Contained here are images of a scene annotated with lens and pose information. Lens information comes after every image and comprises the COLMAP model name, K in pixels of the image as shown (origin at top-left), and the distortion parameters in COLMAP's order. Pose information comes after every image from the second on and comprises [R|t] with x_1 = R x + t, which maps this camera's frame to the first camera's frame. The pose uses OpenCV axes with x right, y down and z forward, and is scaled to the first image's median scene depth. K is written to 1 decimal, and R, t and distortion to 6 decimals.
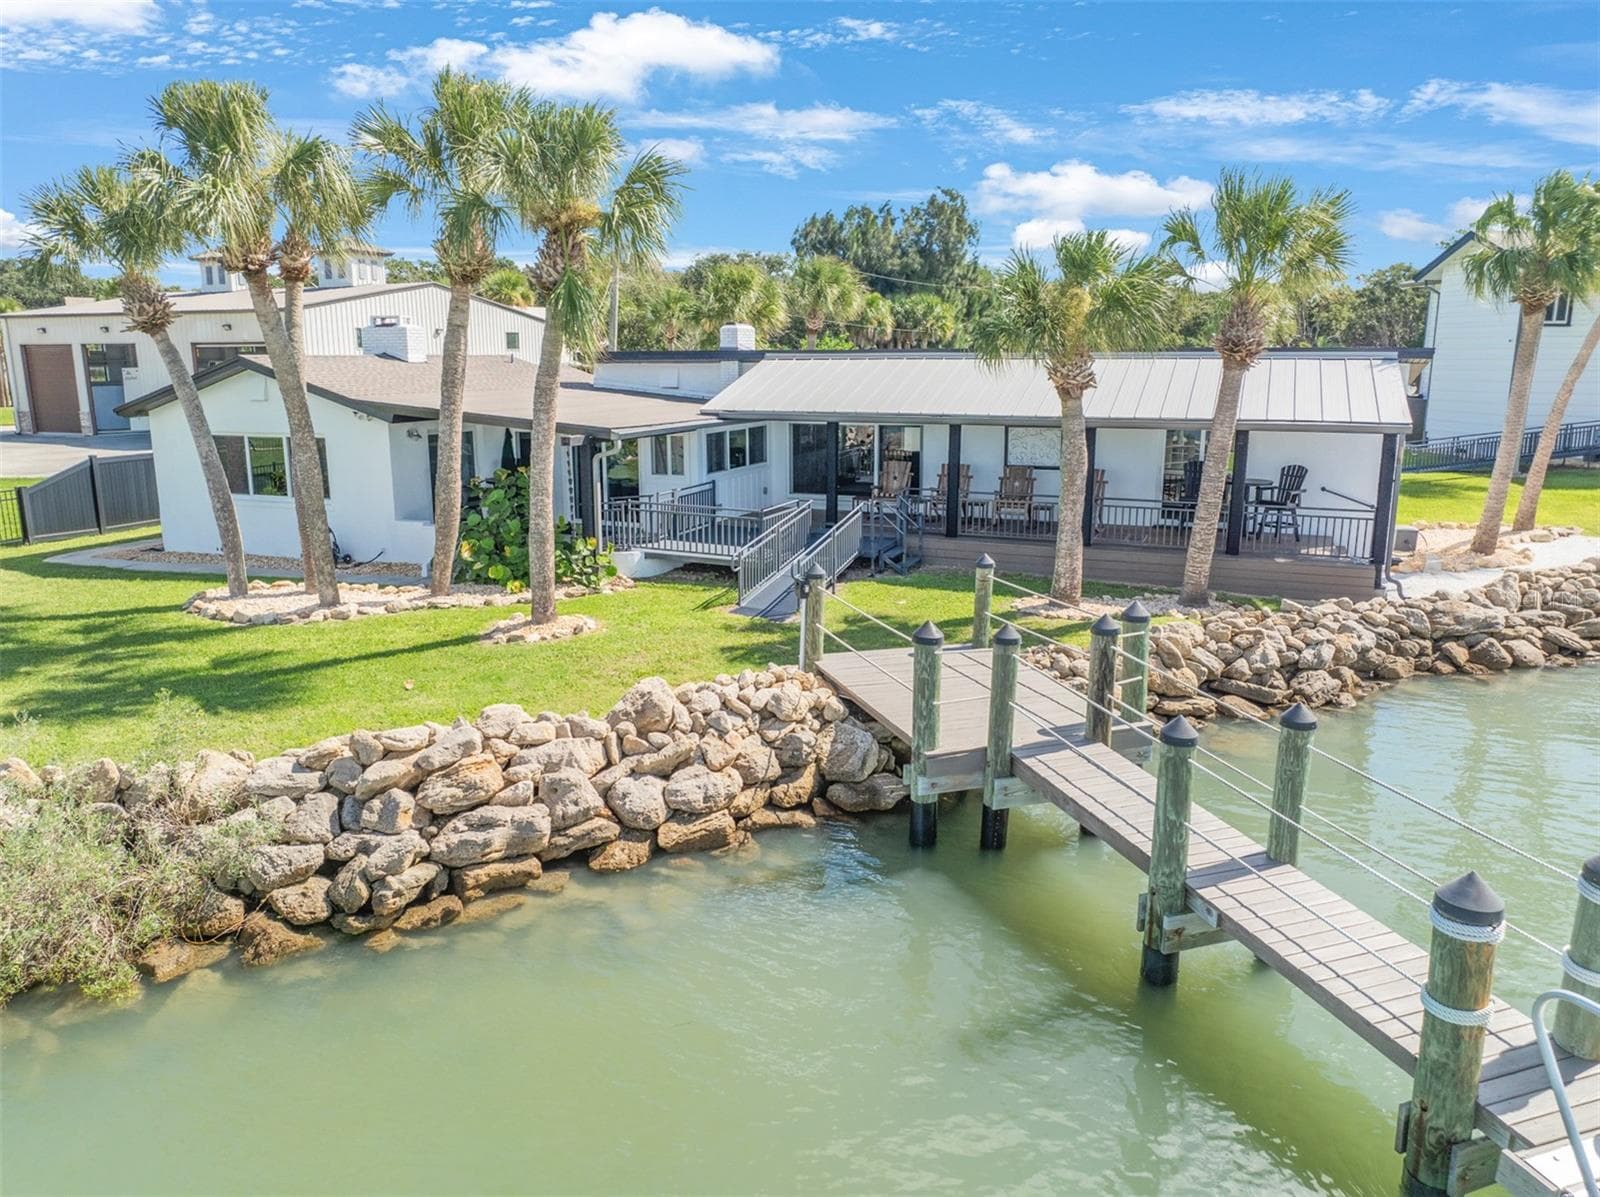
lens RADIAL K [[1129.3, 0, 839.7], [0, 1129.3, 606.0], [0, 0, 1]] dist [0.002873, 0.001027]
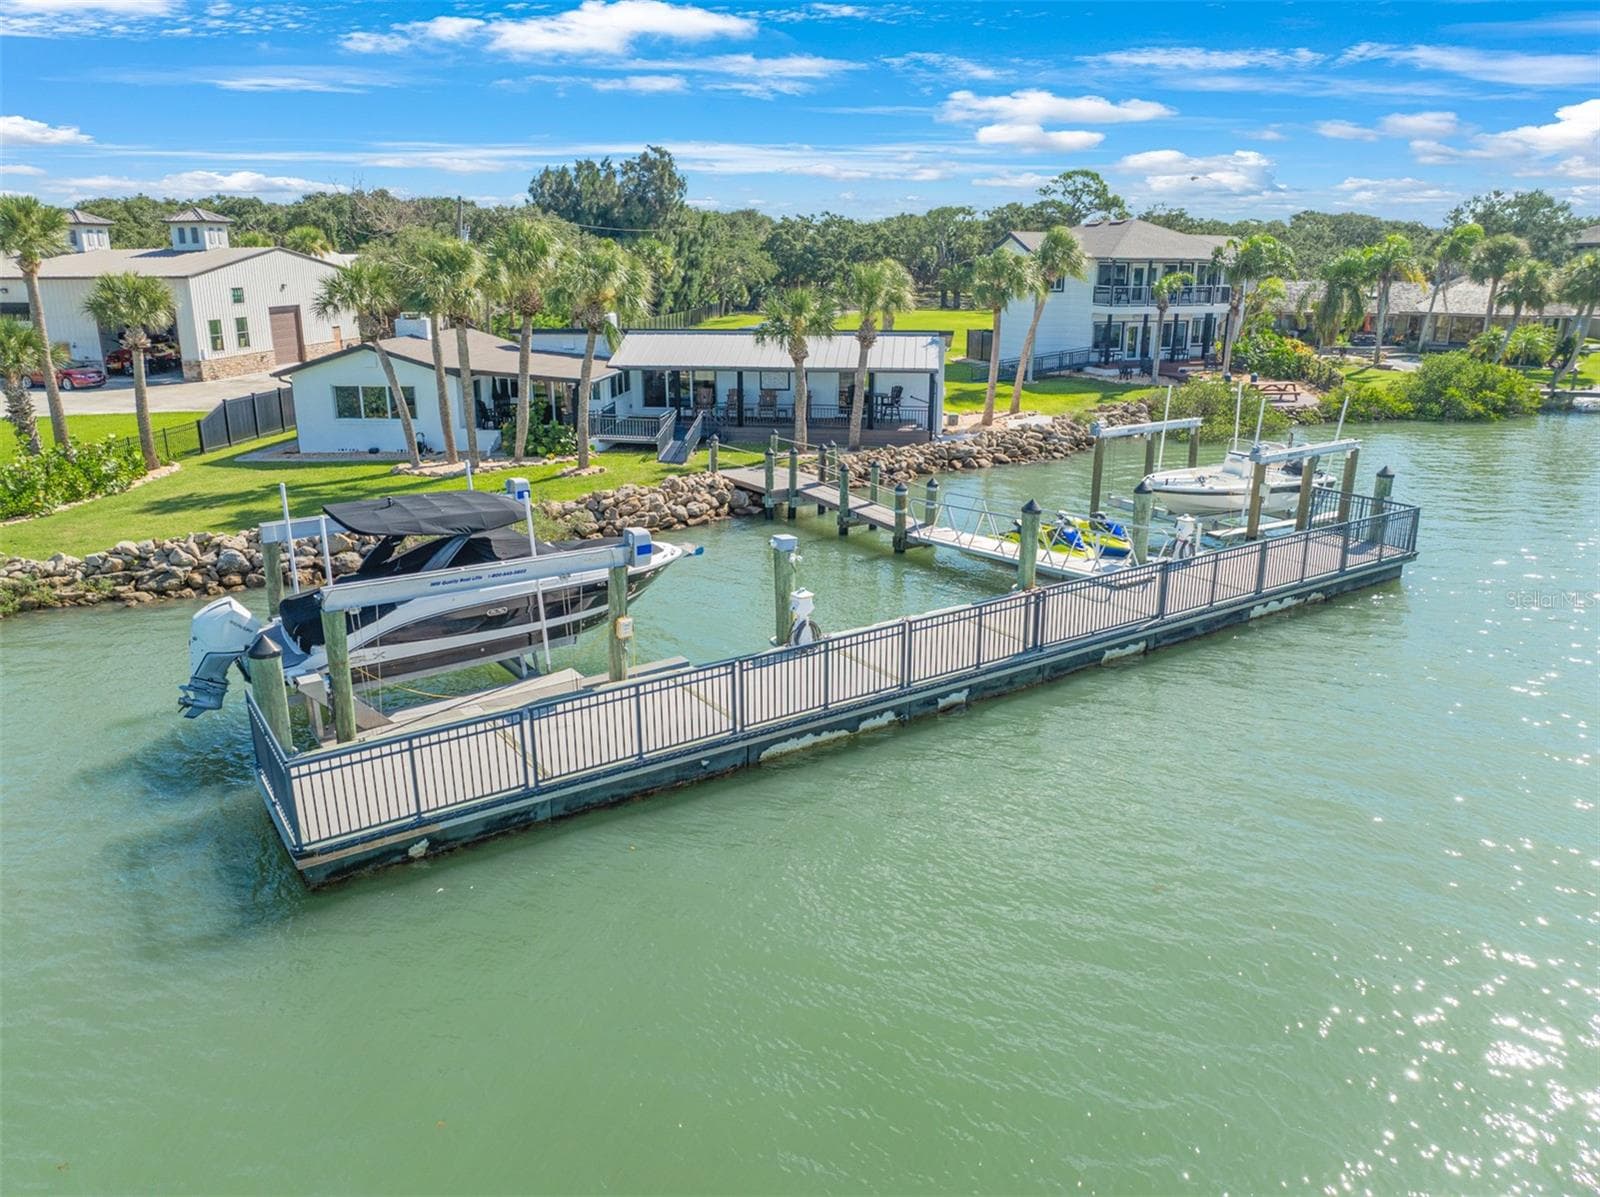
lens RADIAL K [[1108.3, 0, 800.0], [0, 1108.3, 598.5], [0, 0, 1]] dist [-0.009394, -0.003640]
pose [[0.970840, -0.073944, 0.228040, -0.318120], [0.055164, 0.994622, 0.087663, 0.090370], [-0.233296, -0.072527, 0.969697, -1.139368]]
